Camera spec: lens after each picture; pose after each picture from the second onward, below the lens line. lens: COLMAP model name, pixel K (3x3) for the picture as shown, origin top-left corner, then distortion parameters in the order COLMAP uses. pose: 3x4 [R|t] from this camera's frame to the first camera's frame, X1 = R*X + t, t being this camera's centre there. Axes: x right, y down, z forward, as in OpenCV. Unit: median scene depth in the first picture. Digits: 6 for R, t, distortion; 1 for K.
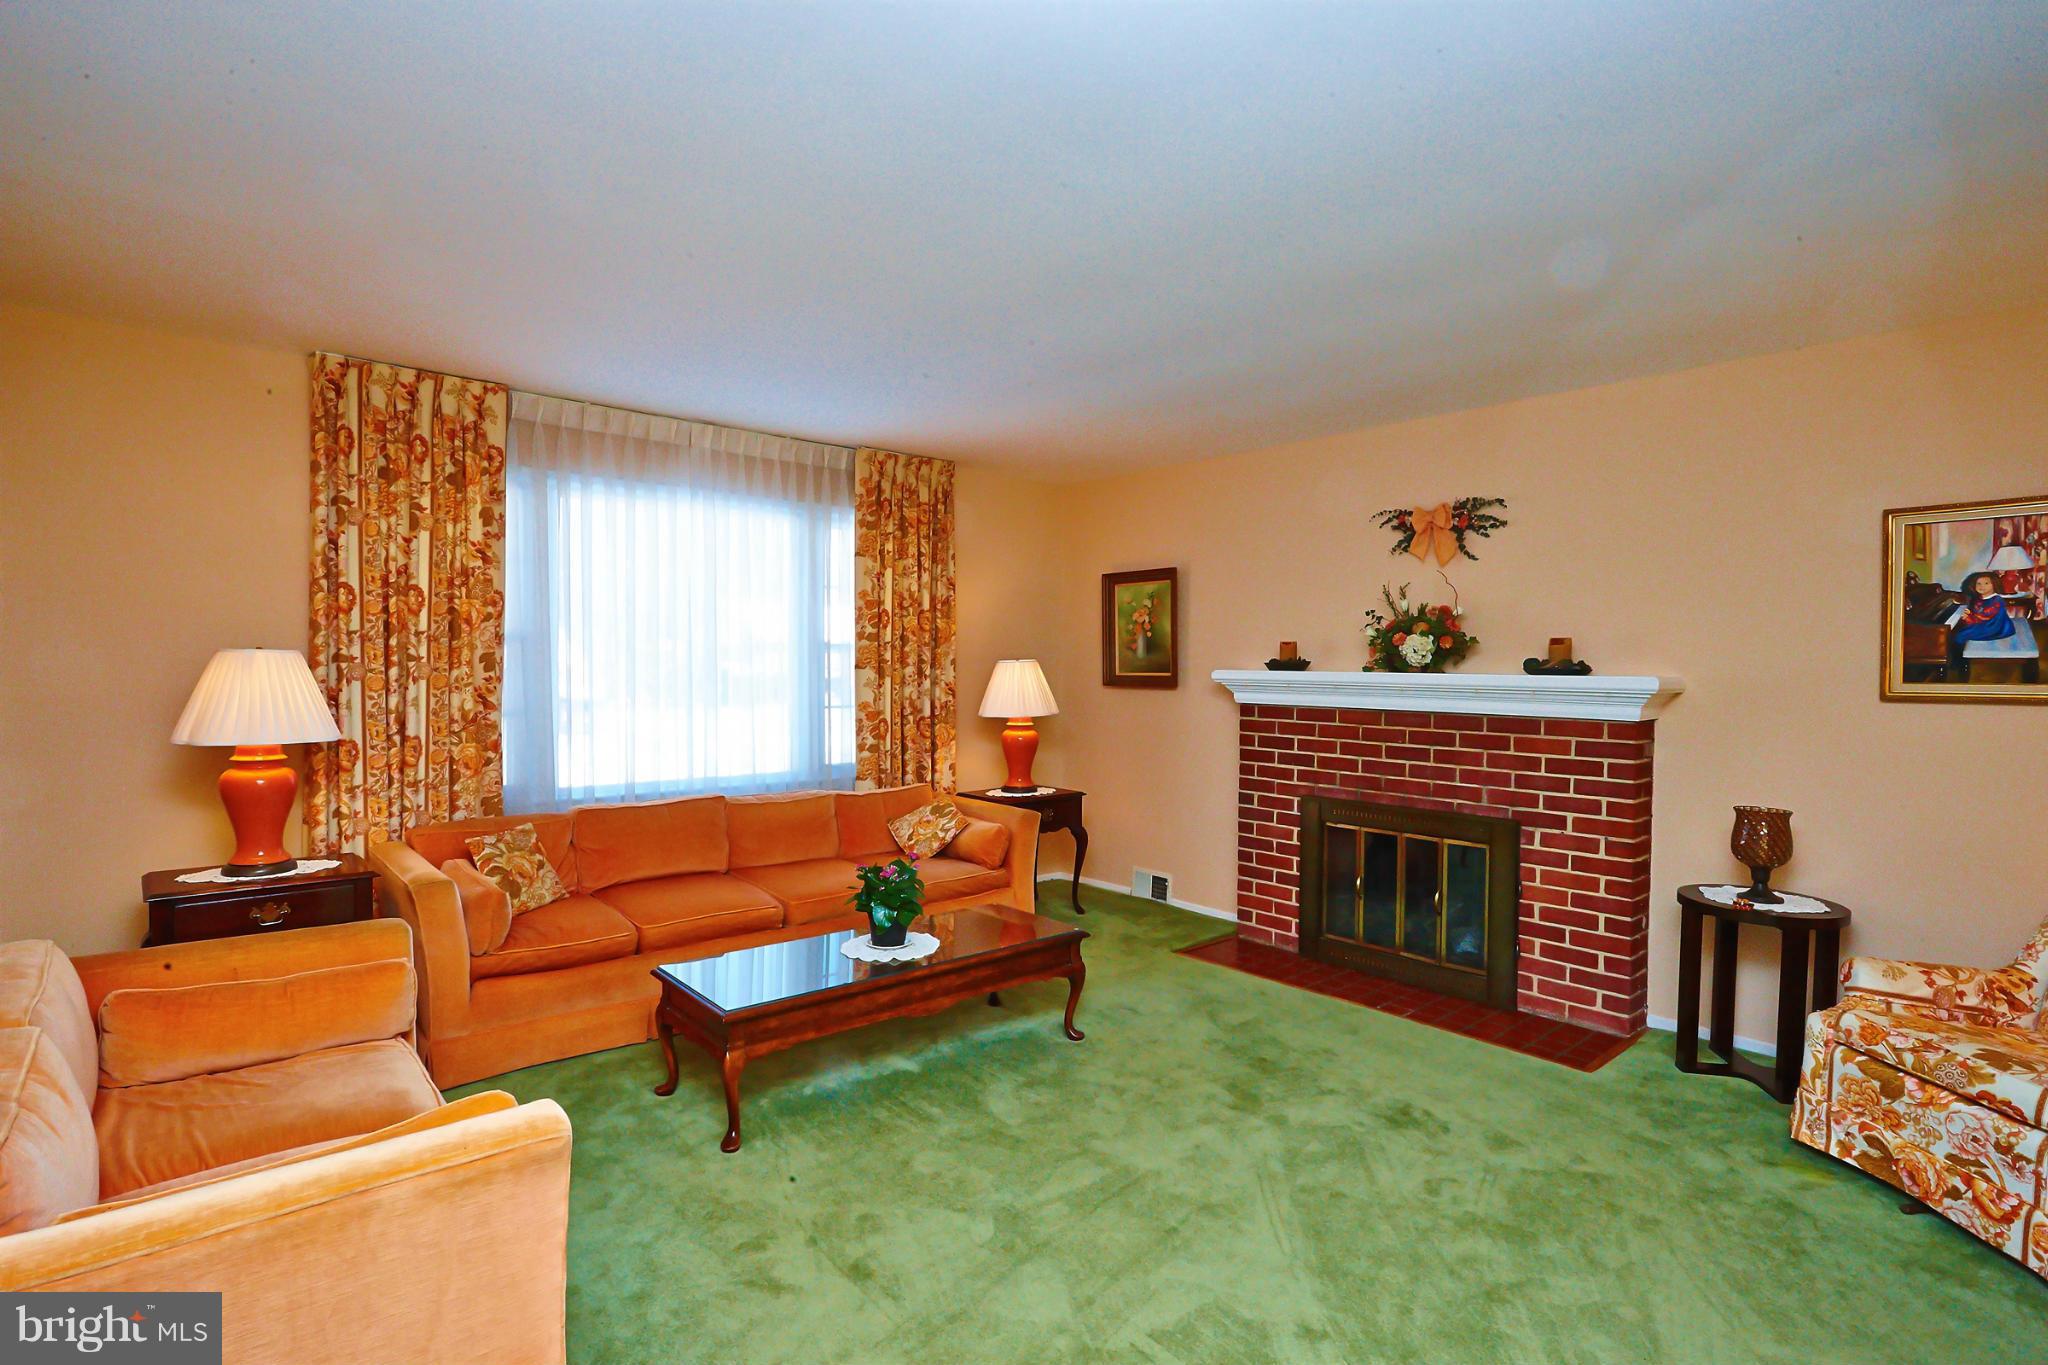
lens RADIAL K [[992.9, 0, 1024.6], [0, 992.9, 683.8], [0, 0, 1]] dist [0.000577, -0.001787]
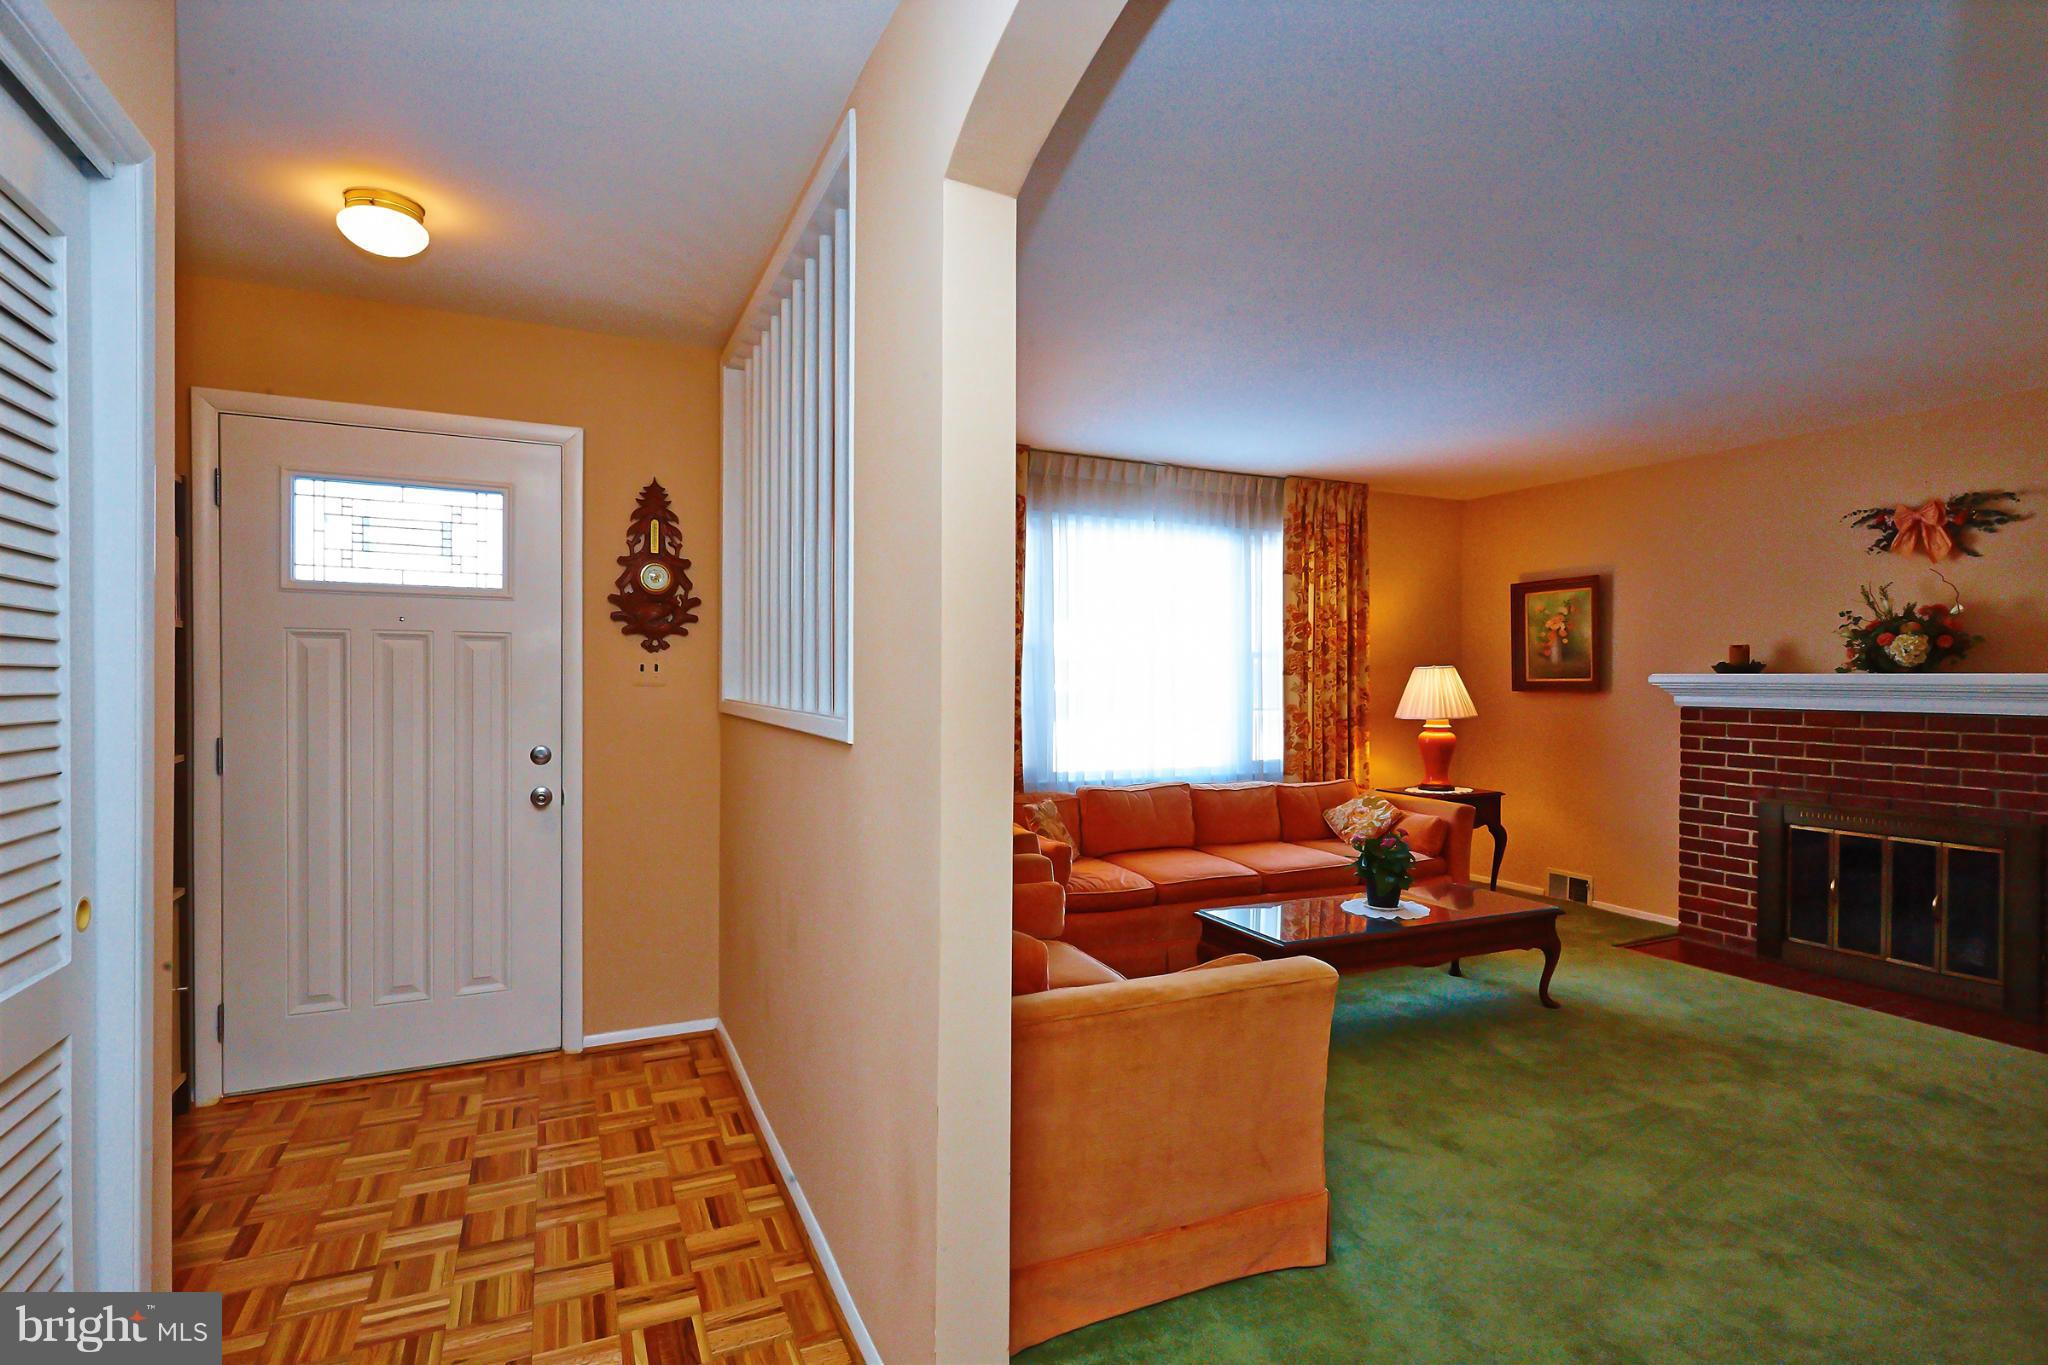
lens RADIAL K [[992.9, 0, 1023.5], [0, 992.9, 685.7], [0, 0, 1]] dist [0.000577, -0.001787]
pose [[0.961650, -0.001912, -0.274271, -0.163324], [-0.002503, 0.999873, -0.015746, 0.017298], [0.274266, 0.015829, 0.961523, -0.170862]]
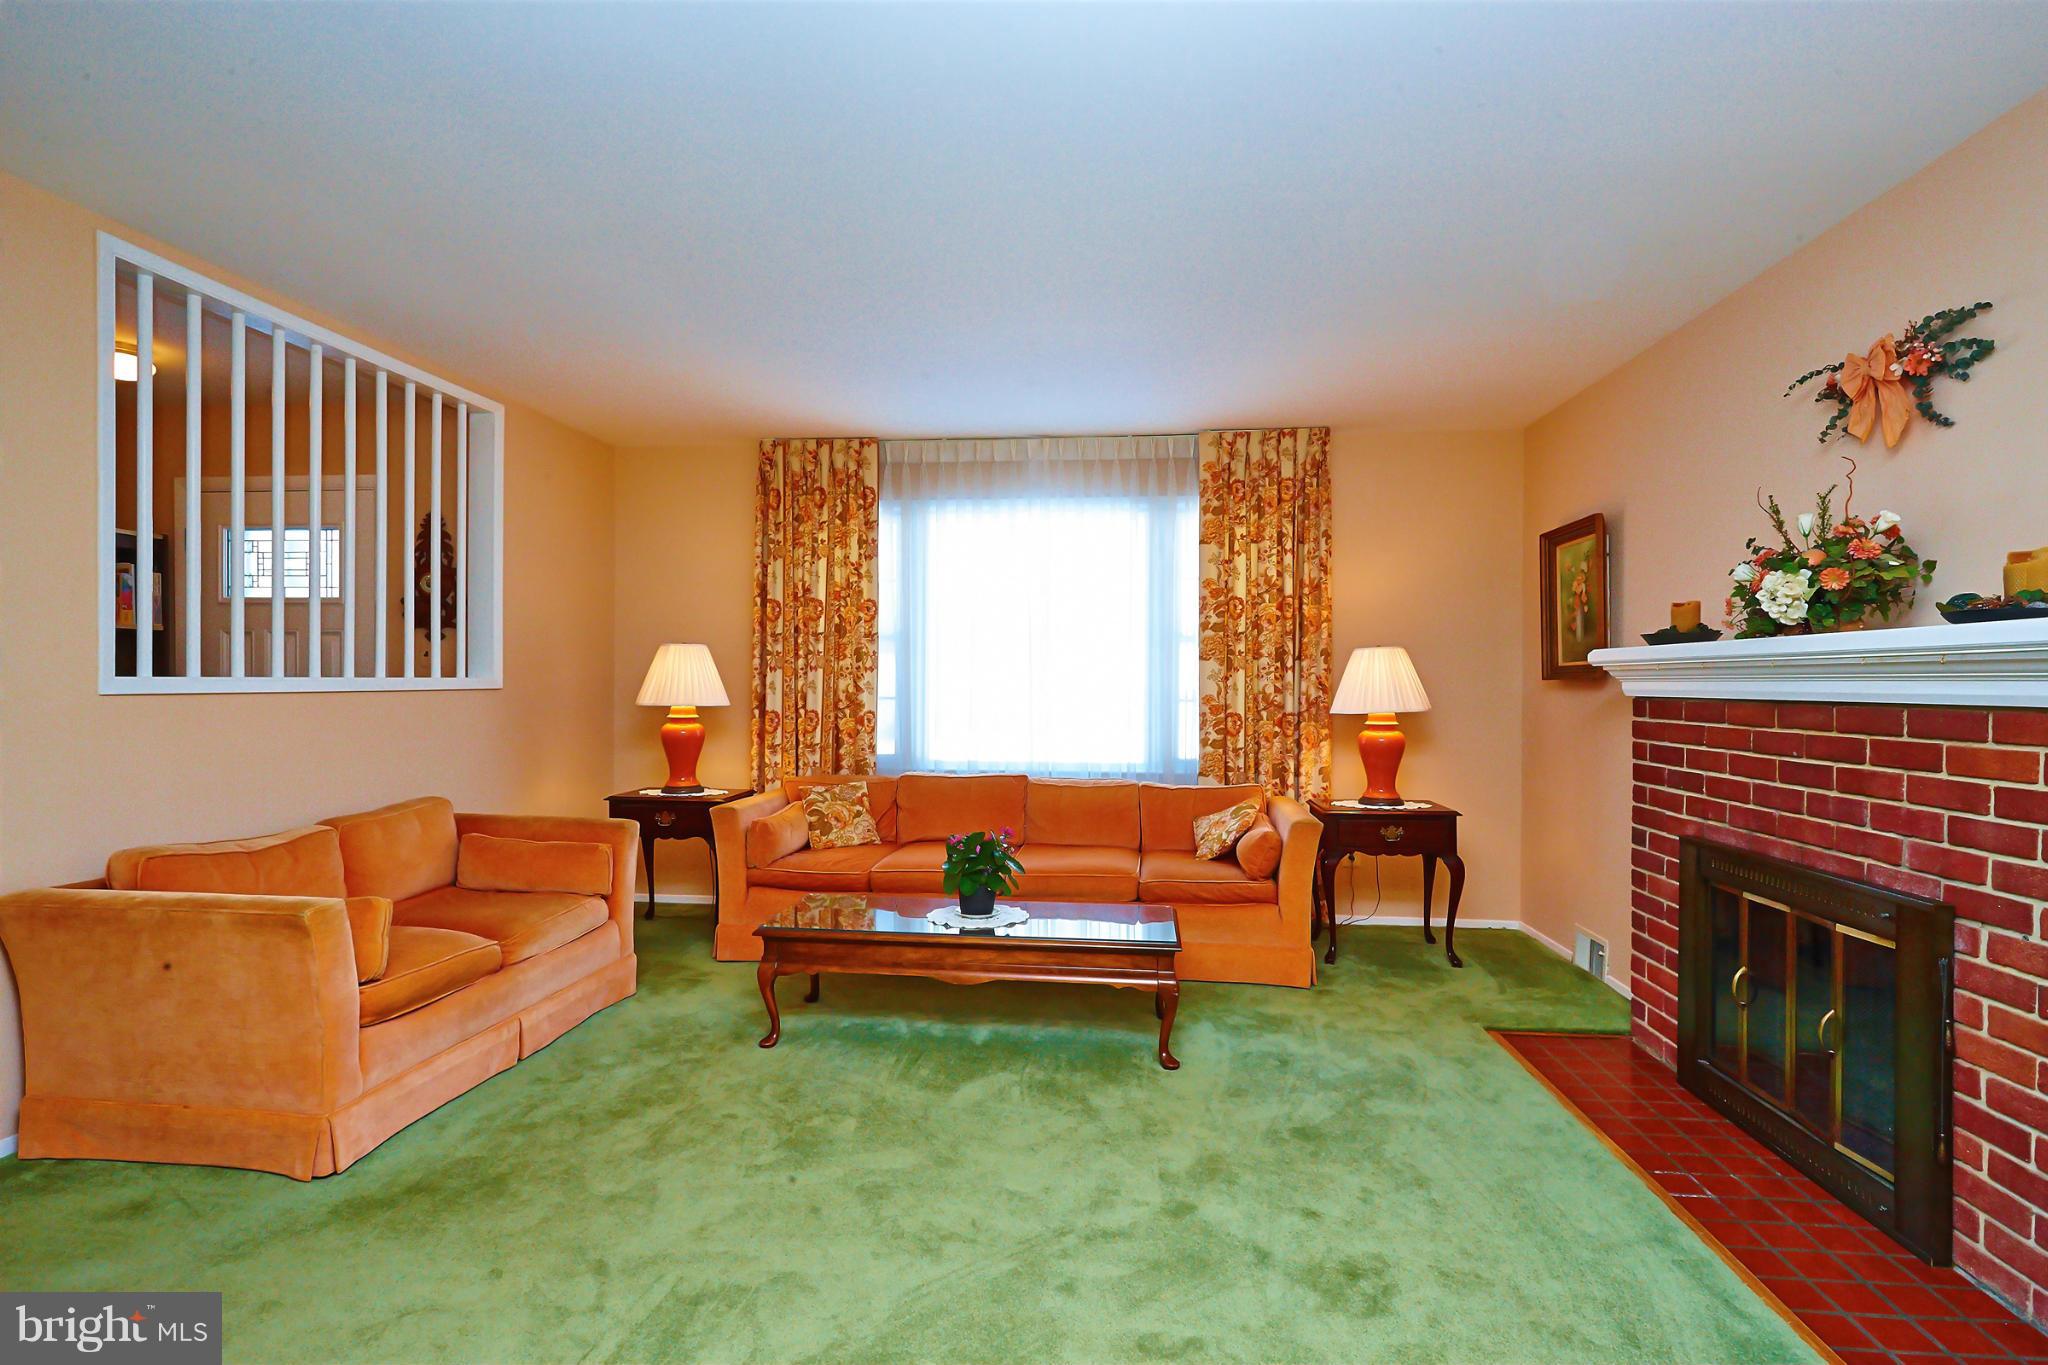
lens RADIAL K [[992.9, 0, 1019.9], [0, 992.9, 686.4], [0, 0, 1]] dist [0.000577, -0.001787]
pose [[0.681266, -0.002425, -0.732032, 0.469541], [-0.014201, 0.999763, -0.016527, 0.032134], [0.731898, 0.021655, 0.681070, 0.240698]]
